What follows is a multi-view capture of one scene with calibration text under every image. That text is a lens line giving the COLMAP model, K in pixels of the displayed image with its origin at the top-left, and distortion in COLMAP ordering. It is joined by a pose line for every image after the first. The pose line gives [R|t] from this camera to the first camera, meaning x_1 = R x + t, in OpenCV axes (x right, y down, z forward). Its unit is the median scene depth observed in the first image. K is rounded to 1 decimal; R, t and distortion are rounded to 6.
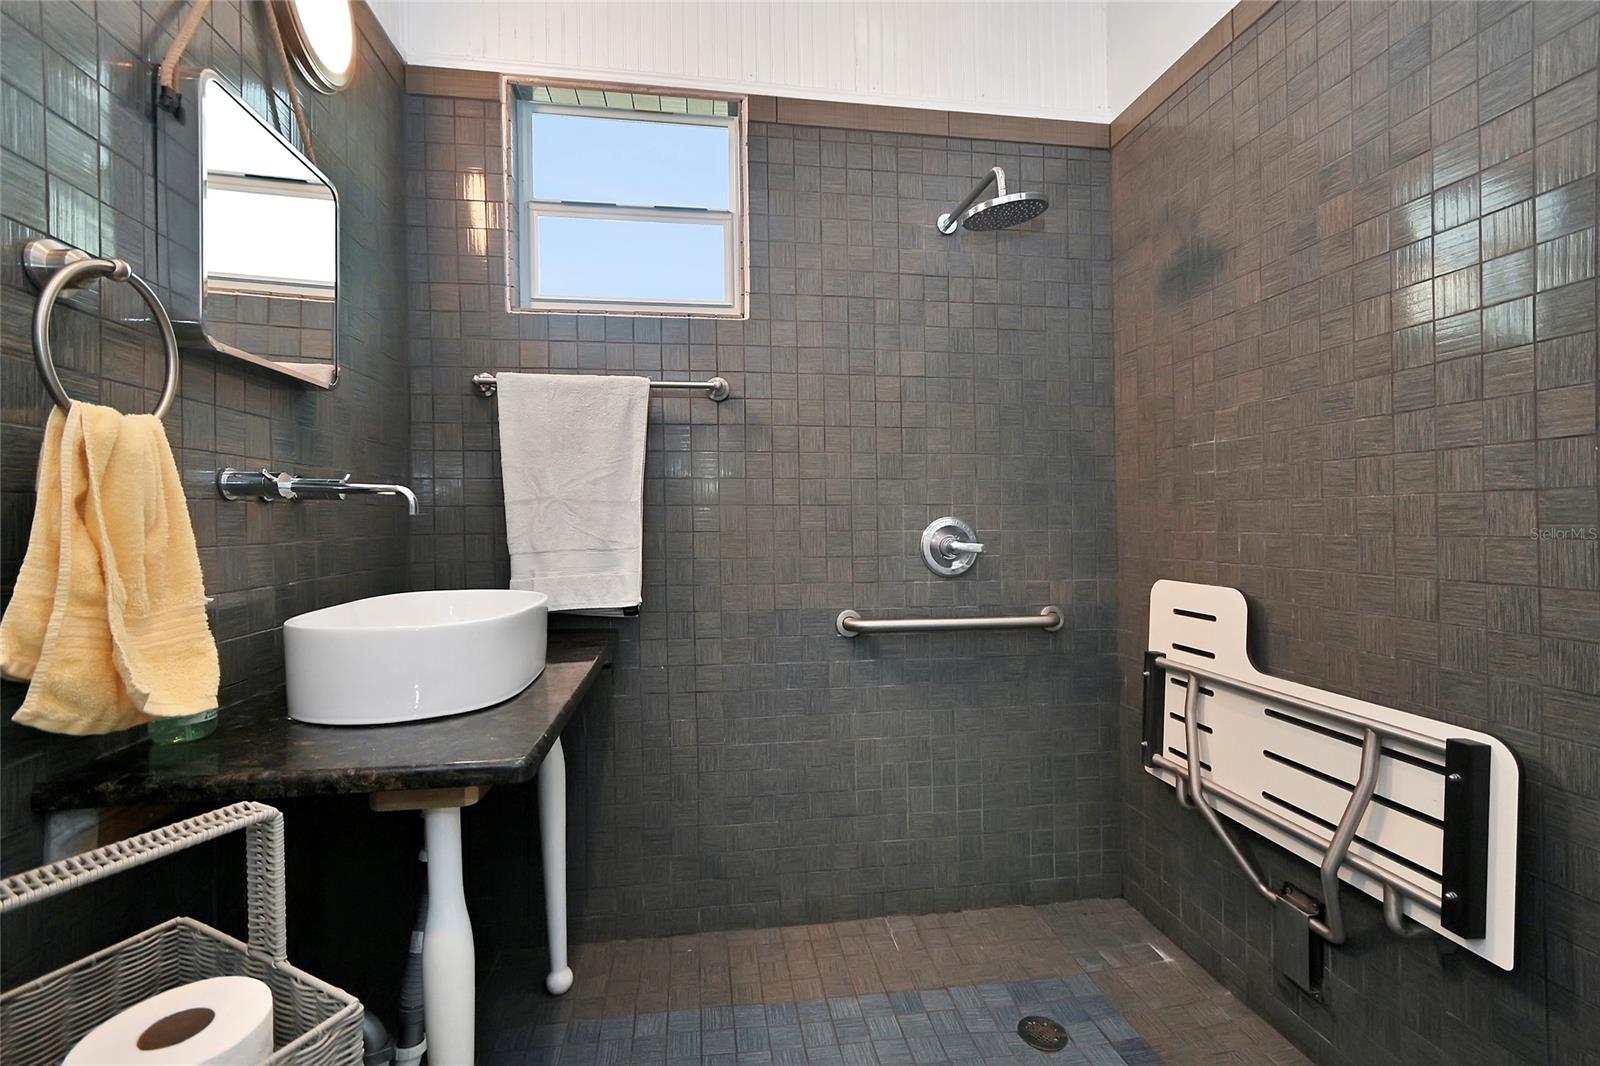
lens RADIAL K [[722.0, 0, 781.6], [0, 722.0, 508.4], [0, 0, 1]] dist [-0.001118, 0.003674]
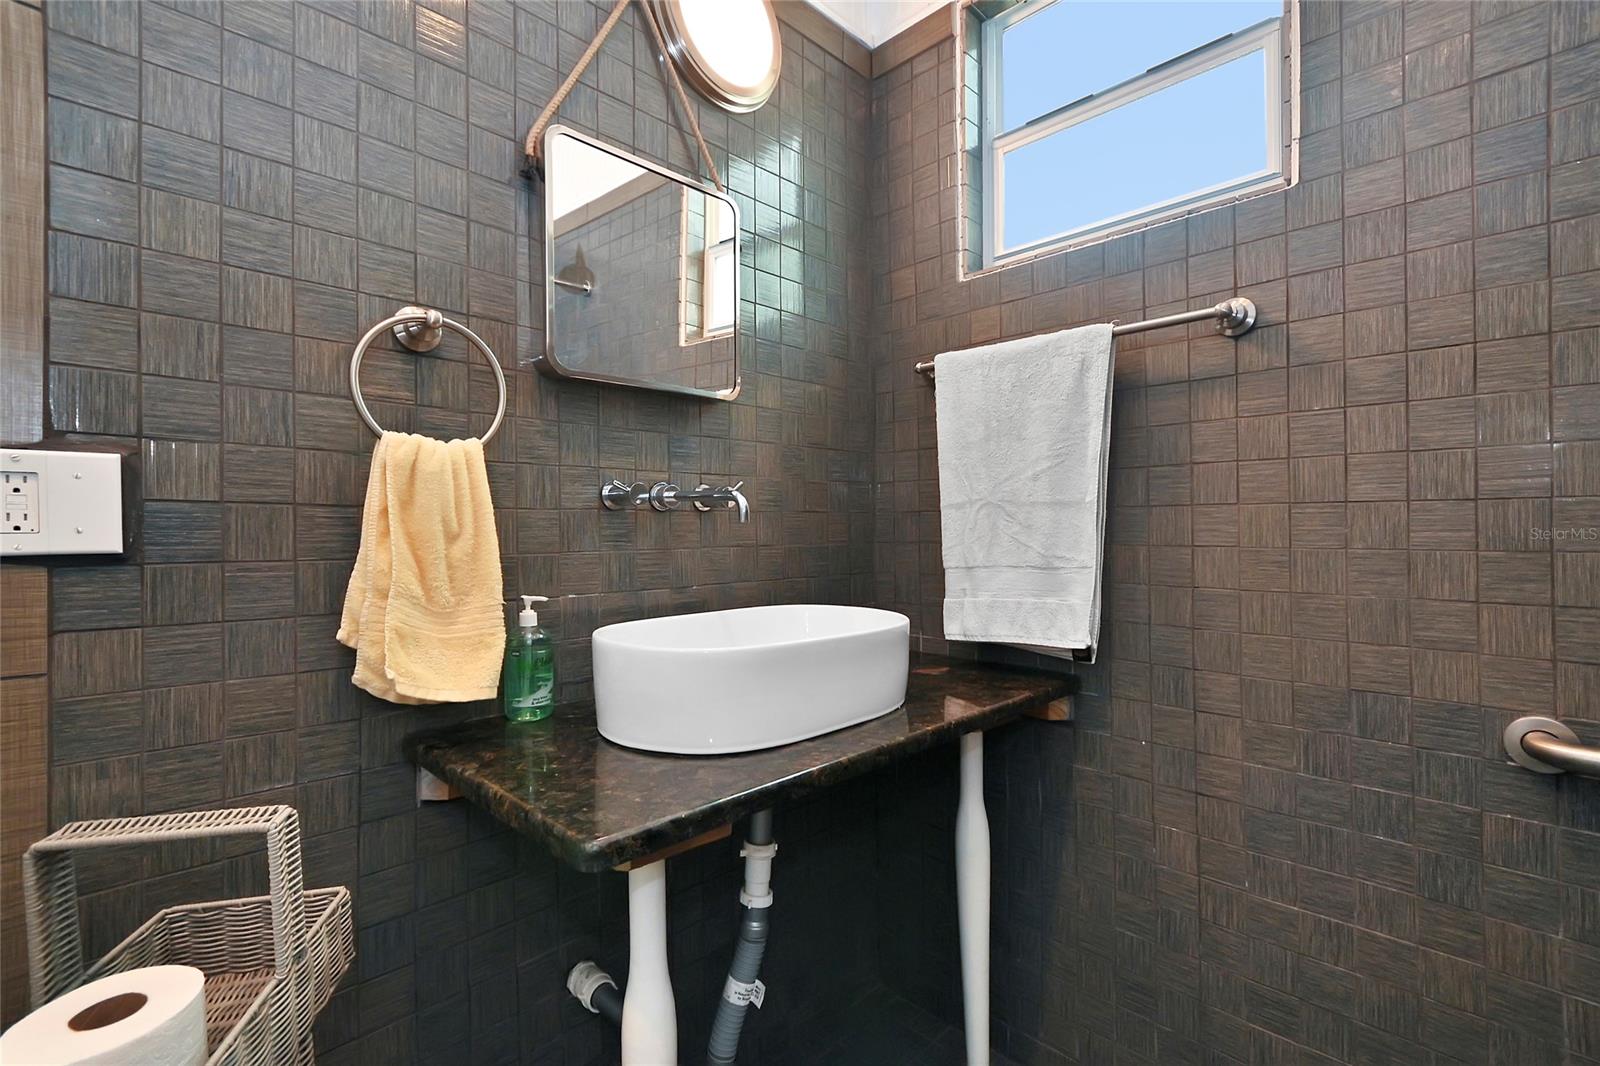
lens RADIAL K [[722.0, 0, 797.1], [0, 722.0, 527.8], [0, 0, 1]] dist [-0.001118, 0.003674]
pose [[0.612558, 0.003127, -0.790419, 0.183415], [0.012323, 0.999833, 0.013506, 0.003104], [0.790330, -0.018013, 0.612417, 0.342509]]
